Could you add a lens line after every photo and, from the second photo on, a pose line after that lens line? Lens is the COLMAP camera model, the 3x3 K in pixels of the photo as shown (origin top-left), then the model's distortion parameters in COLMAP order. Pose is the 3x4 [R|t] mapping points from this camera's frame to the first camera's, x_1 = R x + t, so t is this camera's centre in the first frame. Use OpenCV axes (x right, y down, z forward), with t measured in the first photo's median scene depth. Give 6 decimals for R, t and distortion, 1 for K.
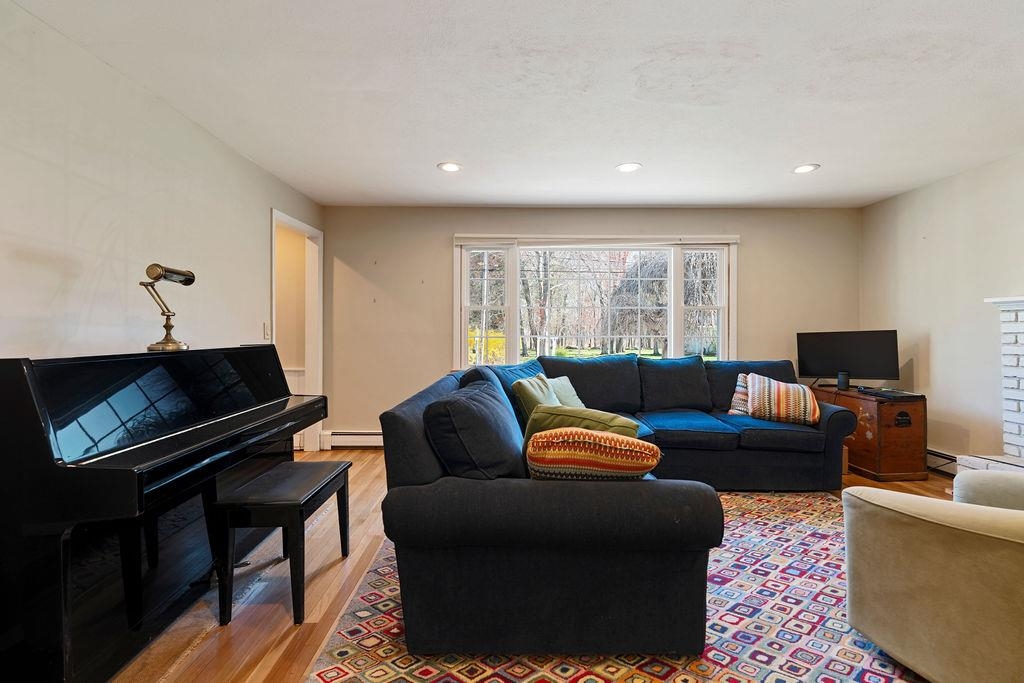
lens RADIAL K [[449.0, 0, 511.9], [0, 449.0, 331.3], [0, 0, 1]] dist [-0.003936, 0.000823]
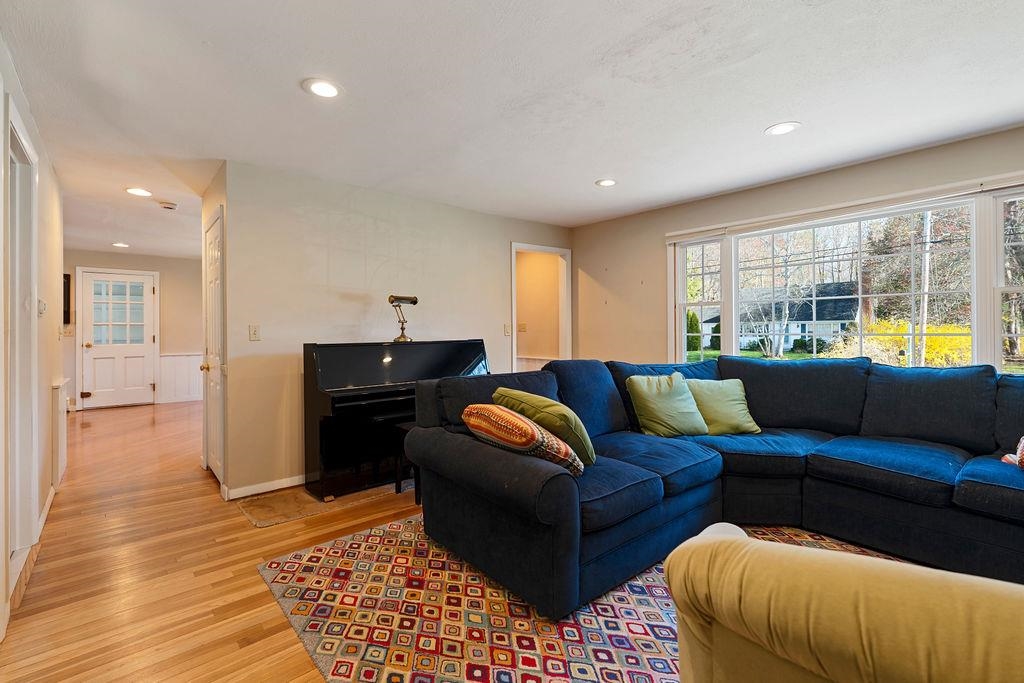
lens RADIAL K [[449.0, 0, 511.9], [0, 449.0, 330.9], [0, 0, 1]] dist [-0.003936, 0.000823]
pose [[0.654620, -0.002464, -0.755954, 0.868638], [0.007767, 0.999964, 0.003467, -0.004108], [0.755918, -0.008141, 0.654615, 0.141242]]
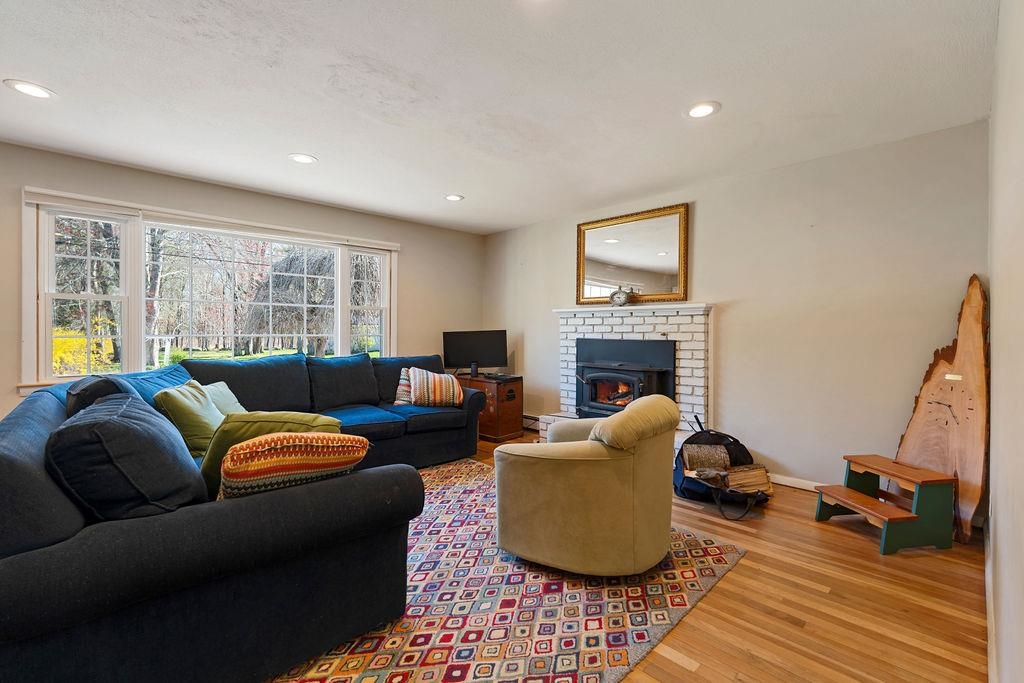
lens RADIAL K [[449.0, 0, 508.8], [0, 449.0, 335.7], [0, 0, 1]] dist [-0.003936, 0.000823]
pose [[0.732245, -0.003651, 0.681031, -0.109990], [-0.004582, 0.999937, 0.010288, 0.000819], [-0.681026, -0.010654, 0.732182, -0.004446]]
